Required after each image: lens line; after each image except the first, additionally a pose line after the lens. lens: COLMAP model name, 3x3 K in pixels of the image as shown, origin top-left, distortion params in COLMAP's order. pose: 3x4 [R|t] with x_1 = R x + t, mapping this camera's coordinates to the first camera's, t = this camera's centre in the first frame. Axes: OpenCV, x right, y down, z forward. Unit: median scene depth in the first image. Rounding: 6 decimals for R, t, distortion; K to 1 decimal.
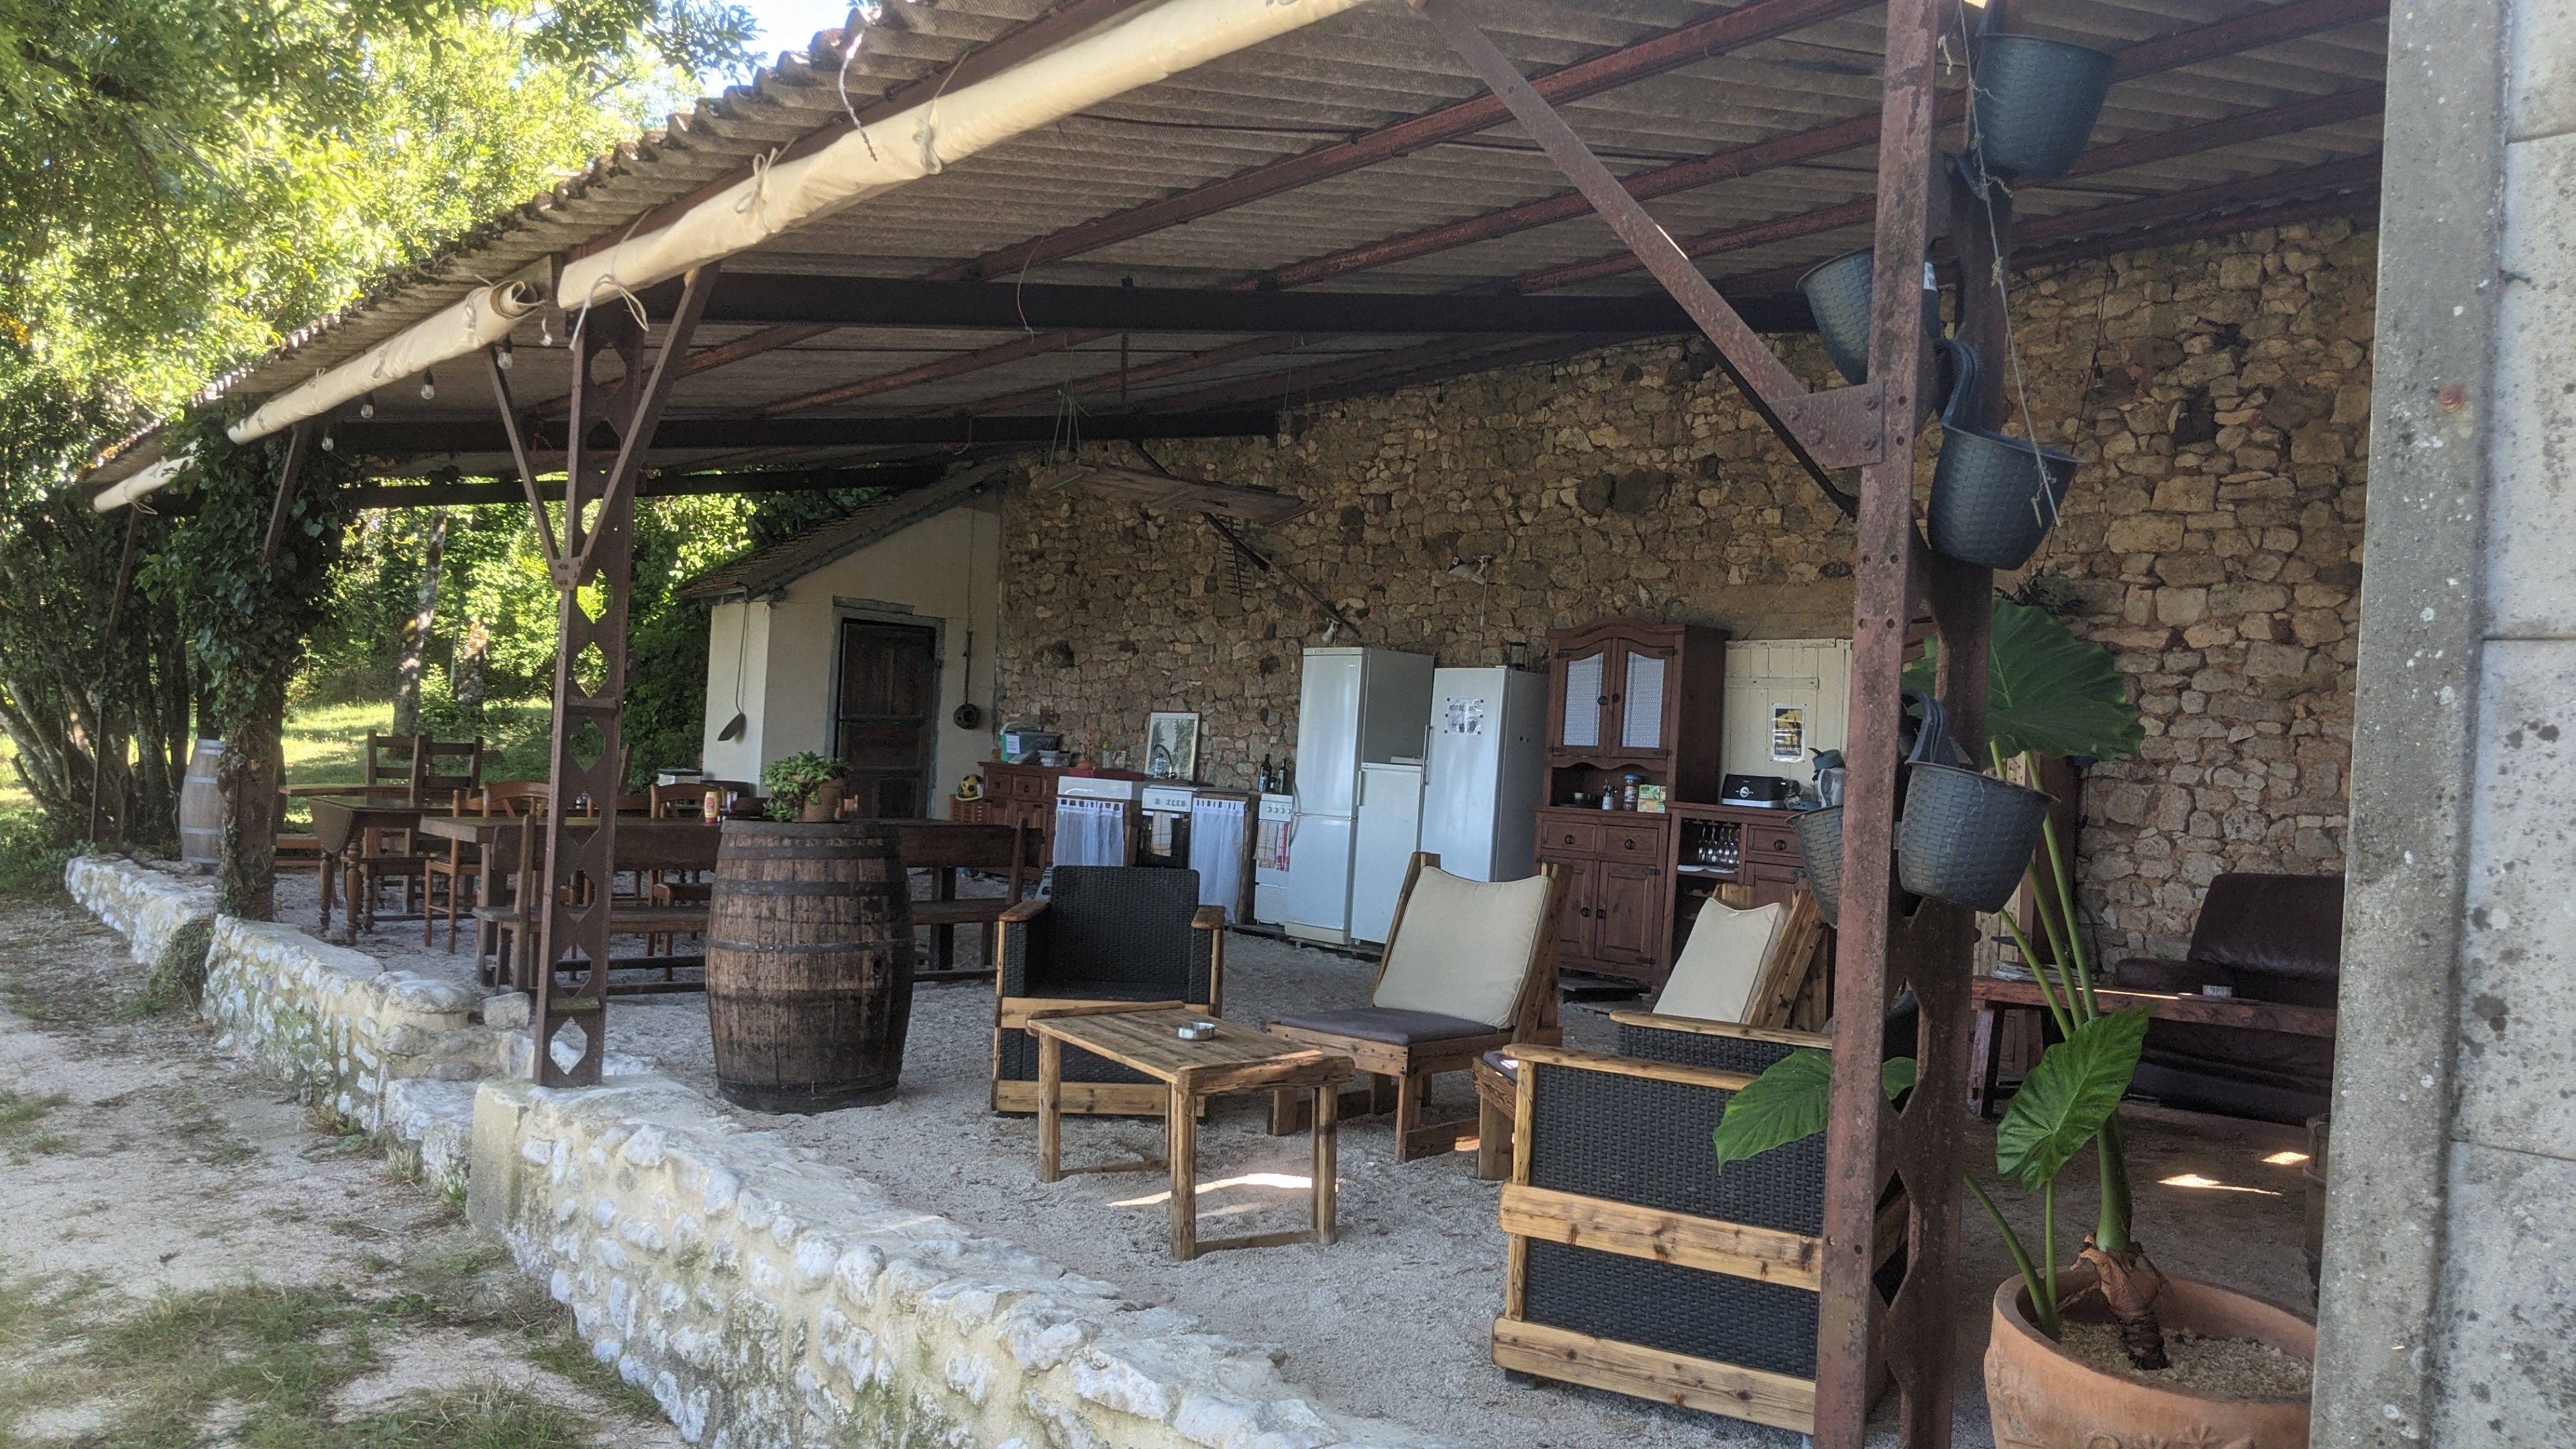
lens RADIAL K [[2108.3, 0, 1288.0], [0, 2108.3, 724.5], [0, 0, 1]] dist [0.070315, -0.140293]
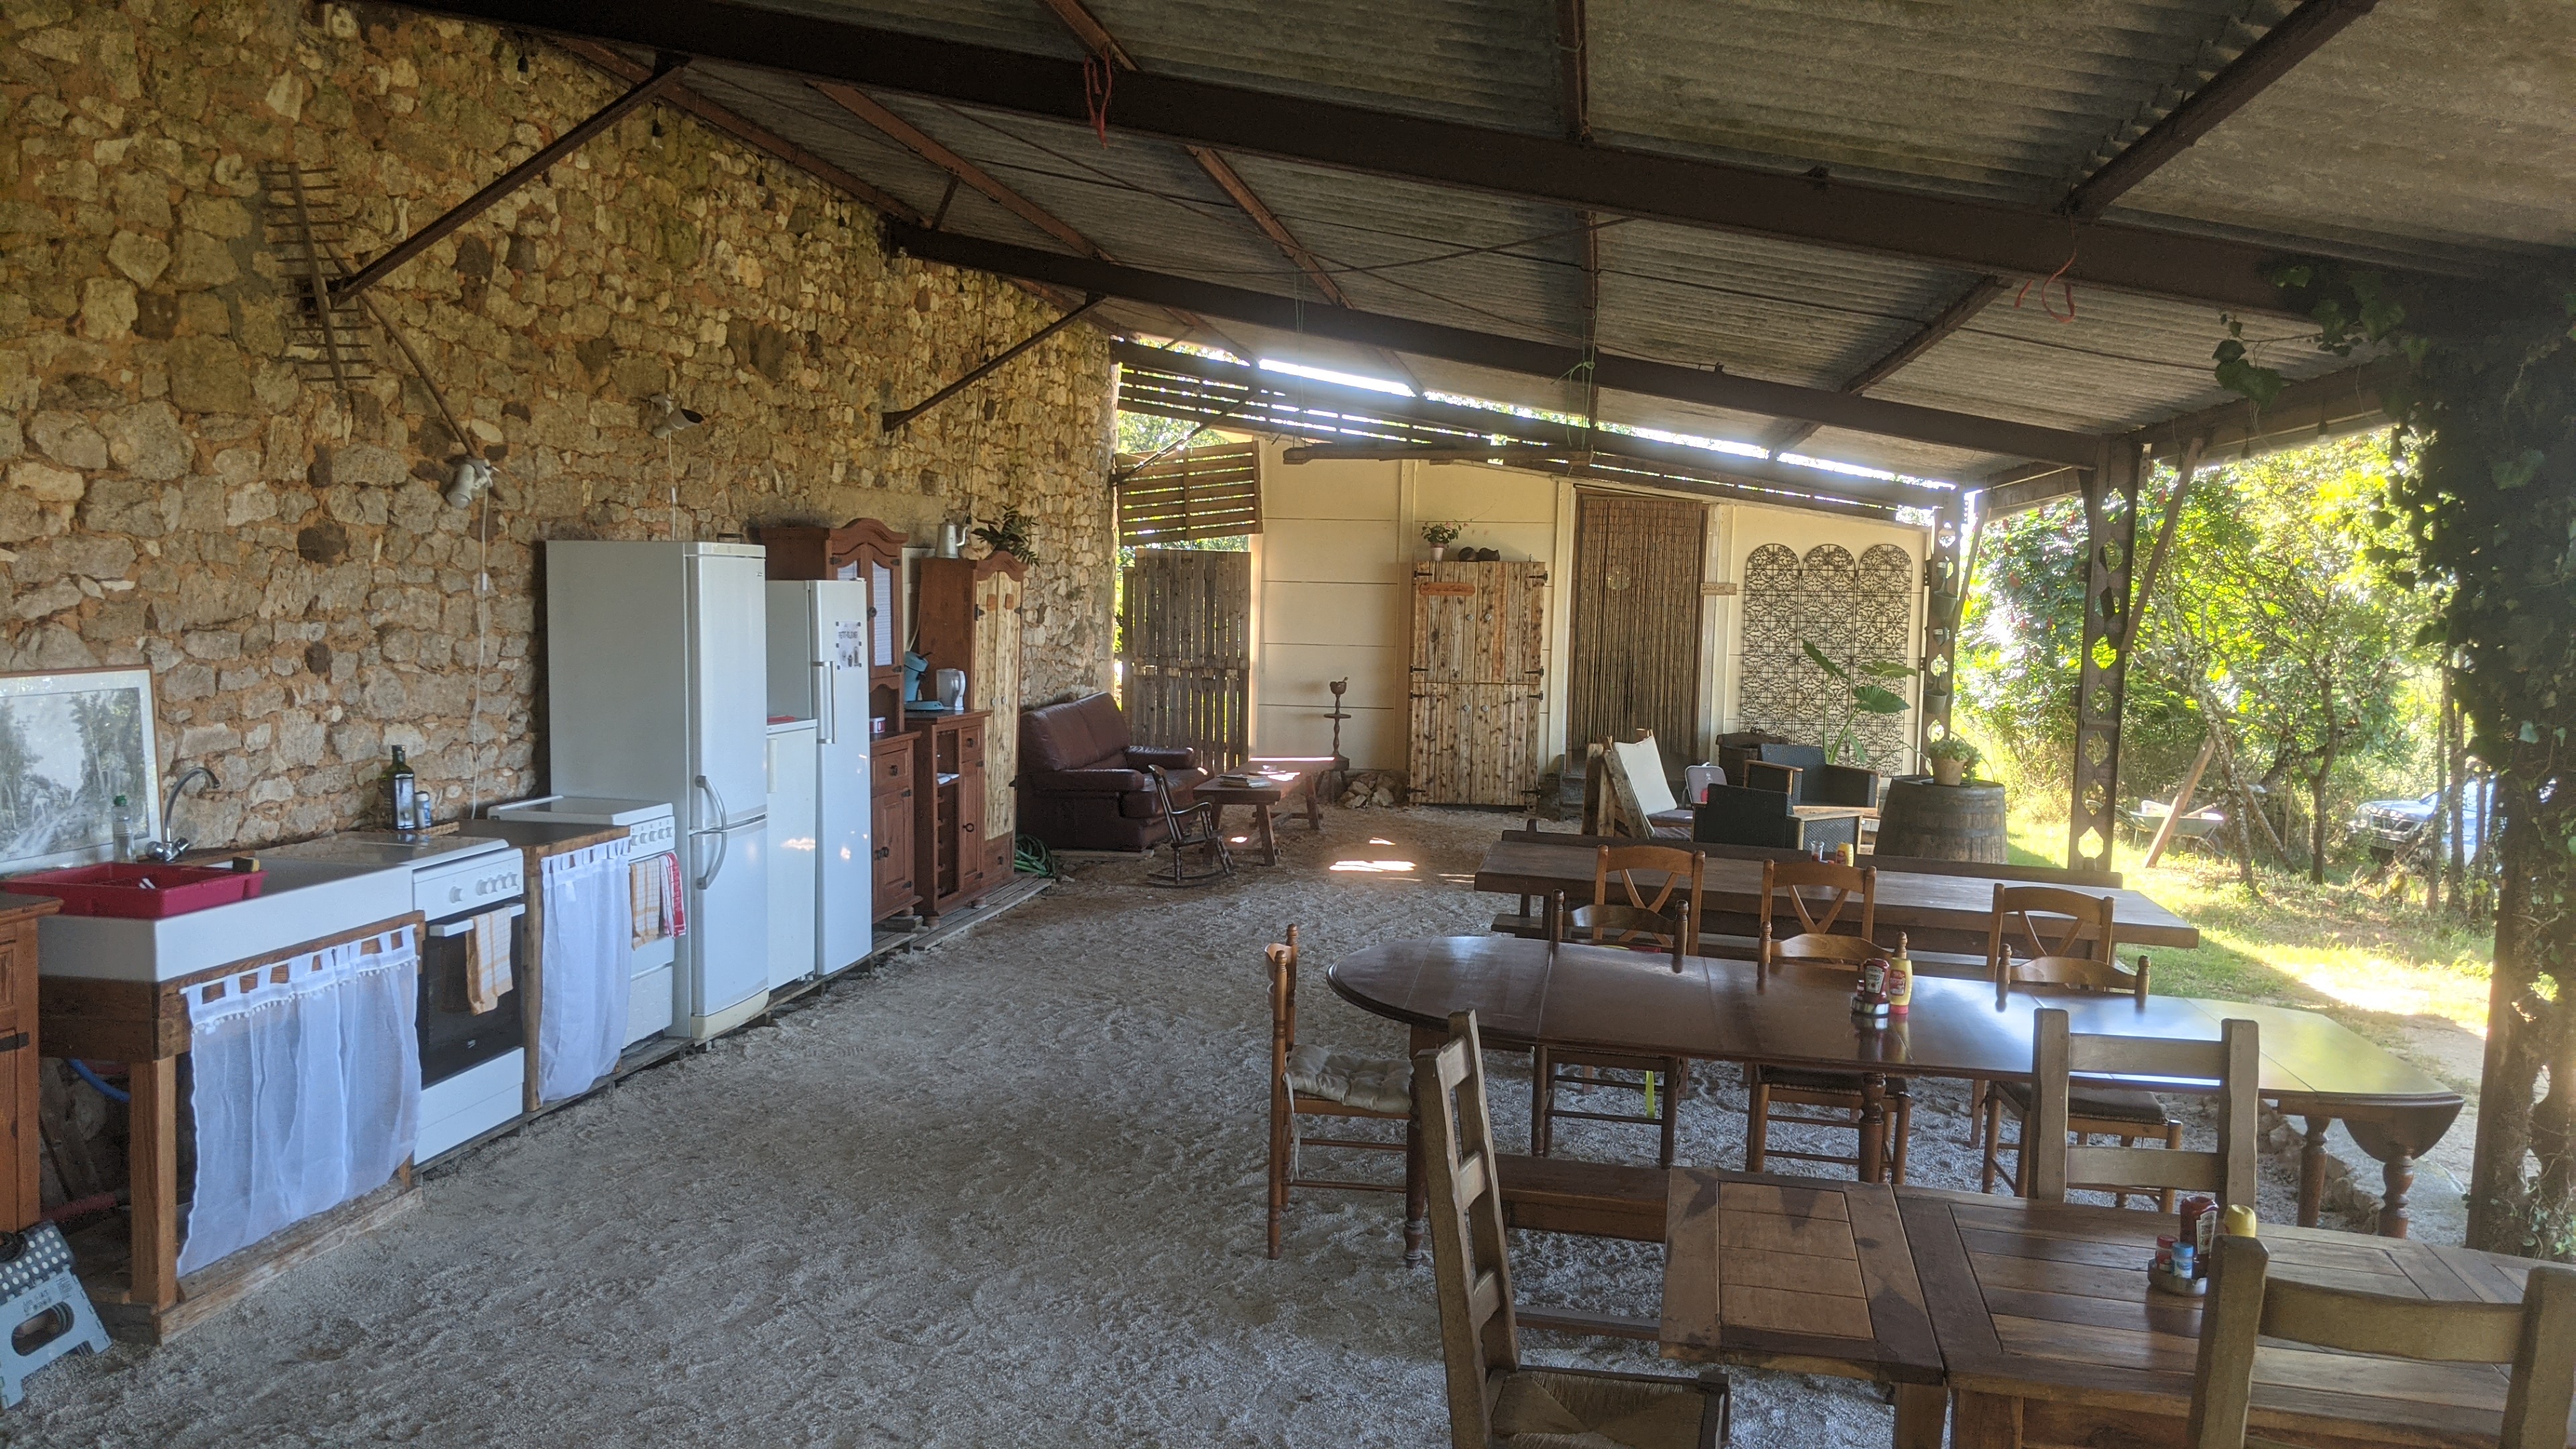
lens RADIAL K [[2108.3, 0, 1288.0], [0, 2108.3, 724.5], [0, 0, 1]] dist [0.070315, -0.140293]
pose [[-0.709449, -0.126442, 0.693322, -0.748857], [-0.086108, 0.991955, 0.092793, -0.079898], [-0.699477, 0.006131, -0.714629, 1.910722]]
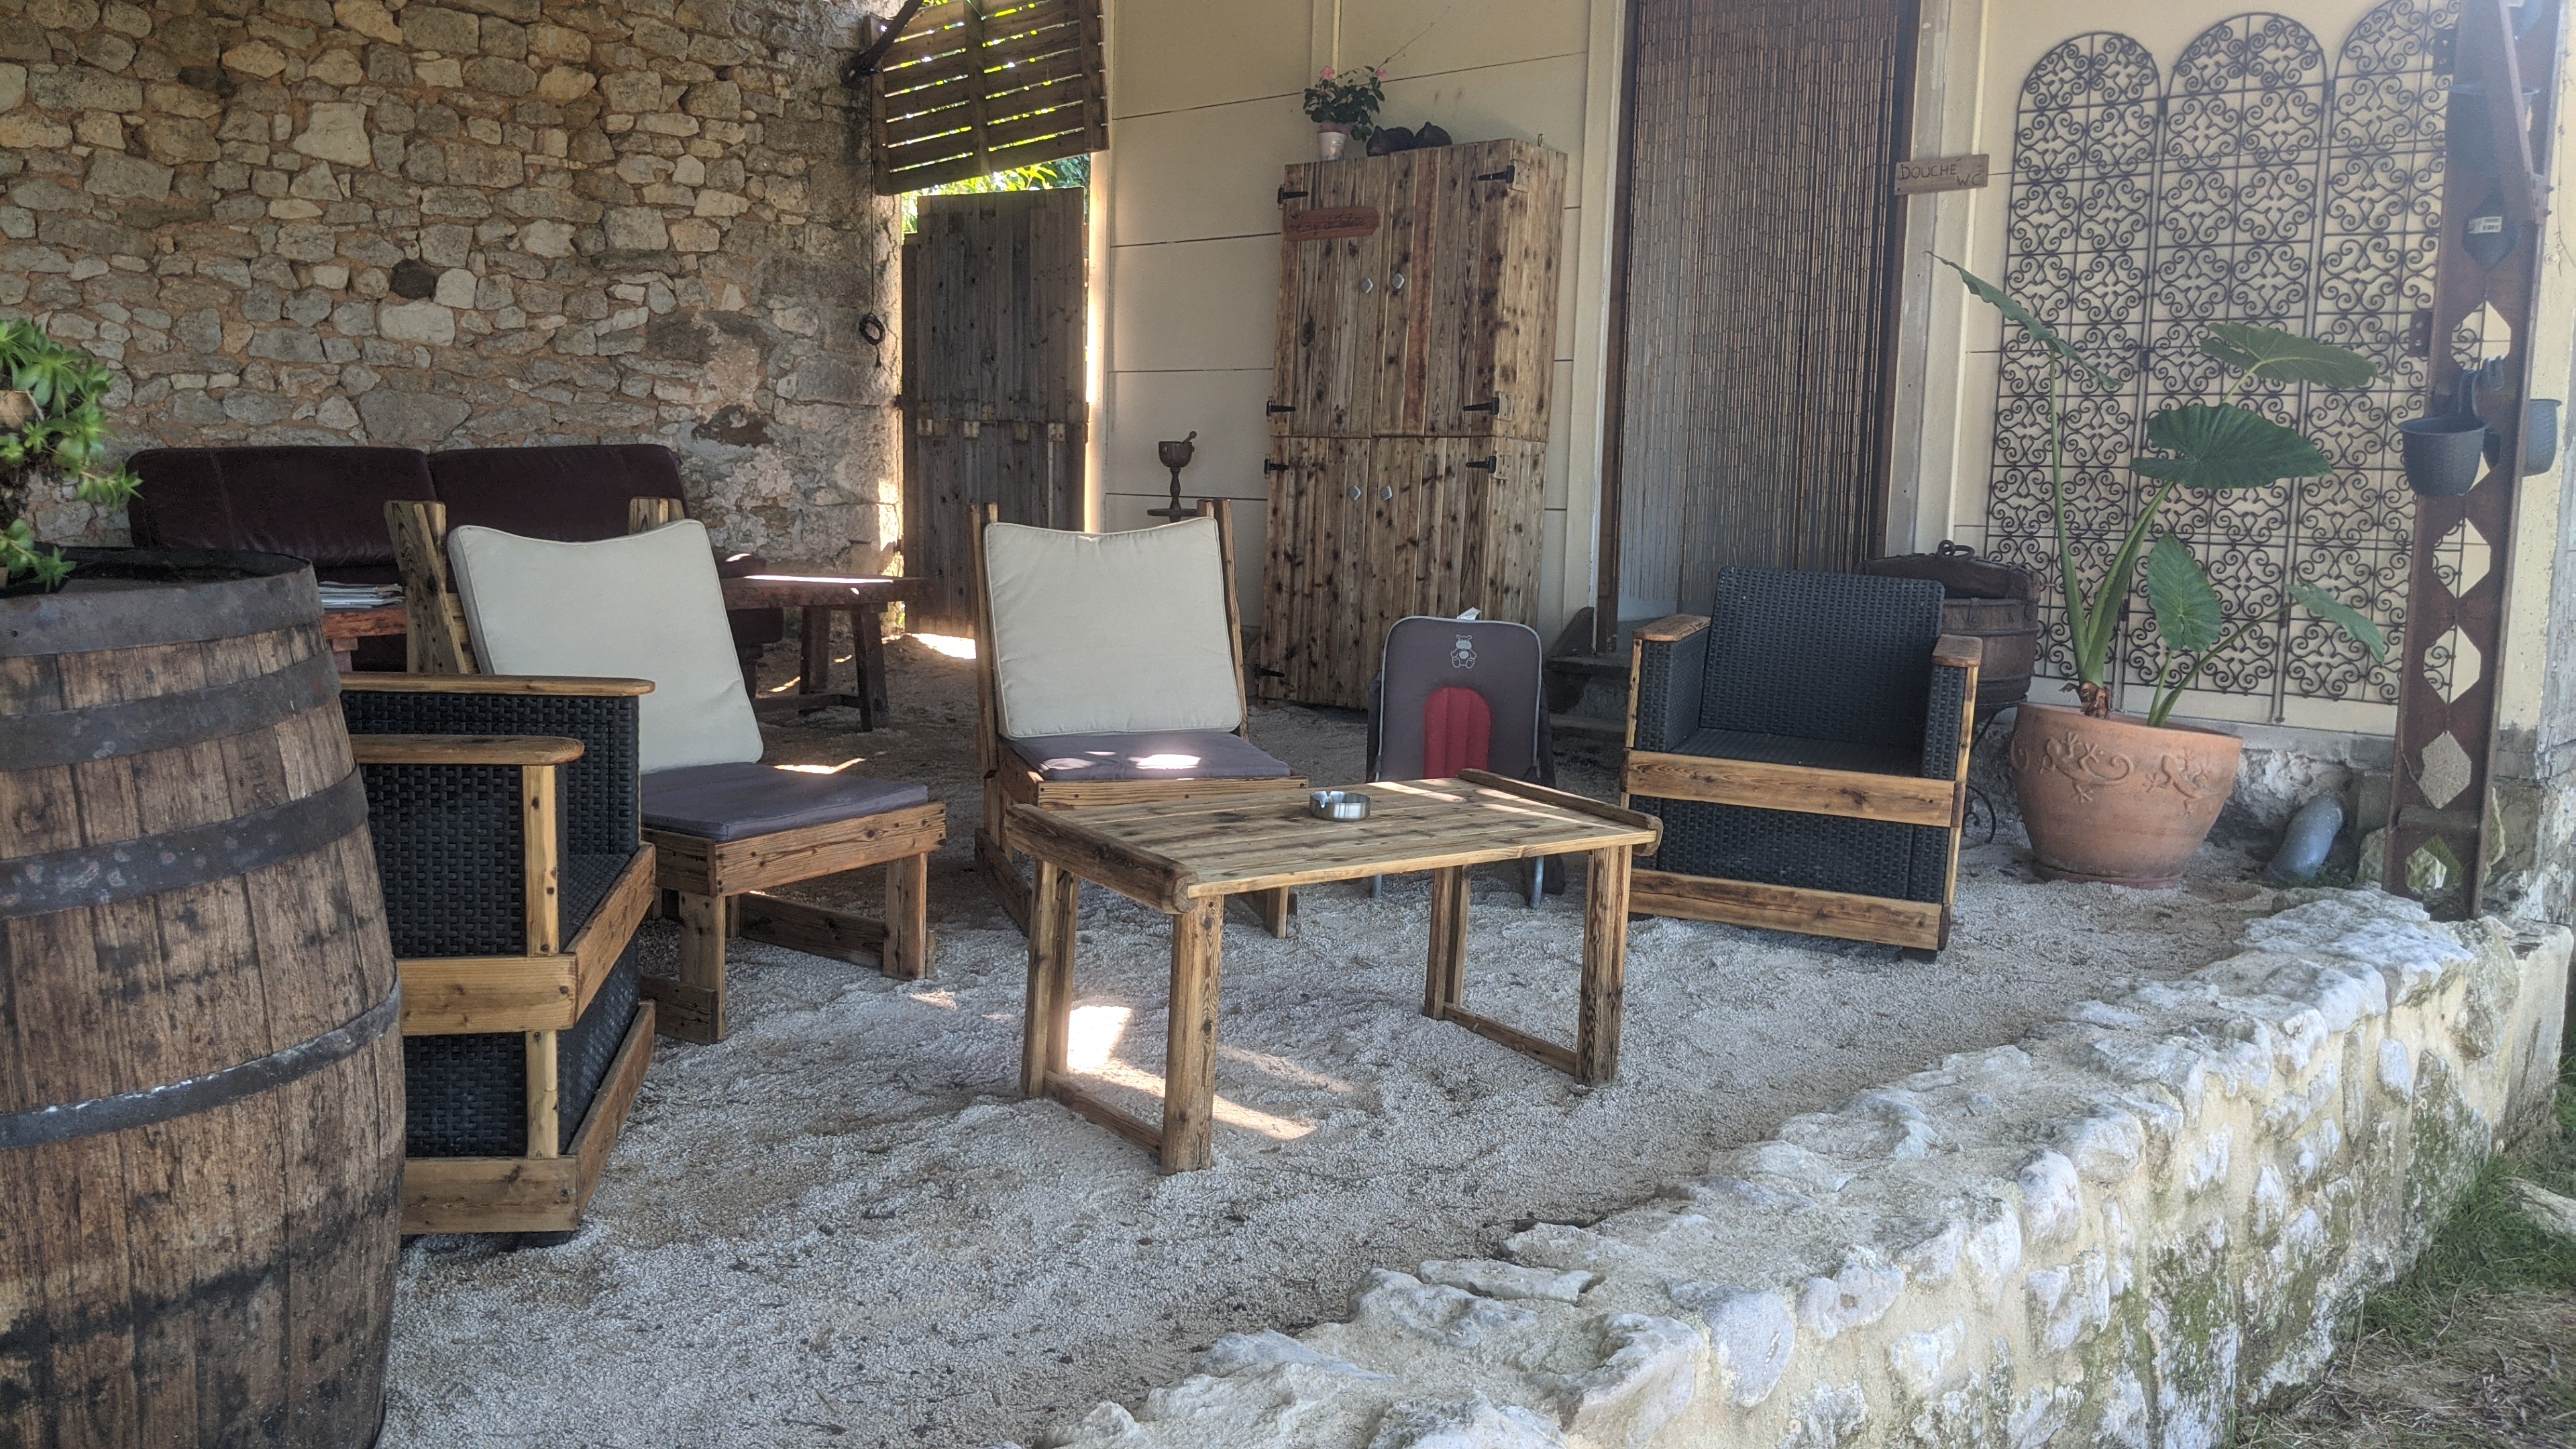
lens RADIAL K [[2096.4, 0, 1288.0], [0, 2096.4, 724.5], [0, 0, 1]] dist [0.065174, -0.146233]
pose [[-0.166976, -0.185788, 0.968298, -0.401025], [-0.059543, 0.982194, 0.178187, 0.004795], [-0.984161, -0.027903, -0.175066, 0.702558]]
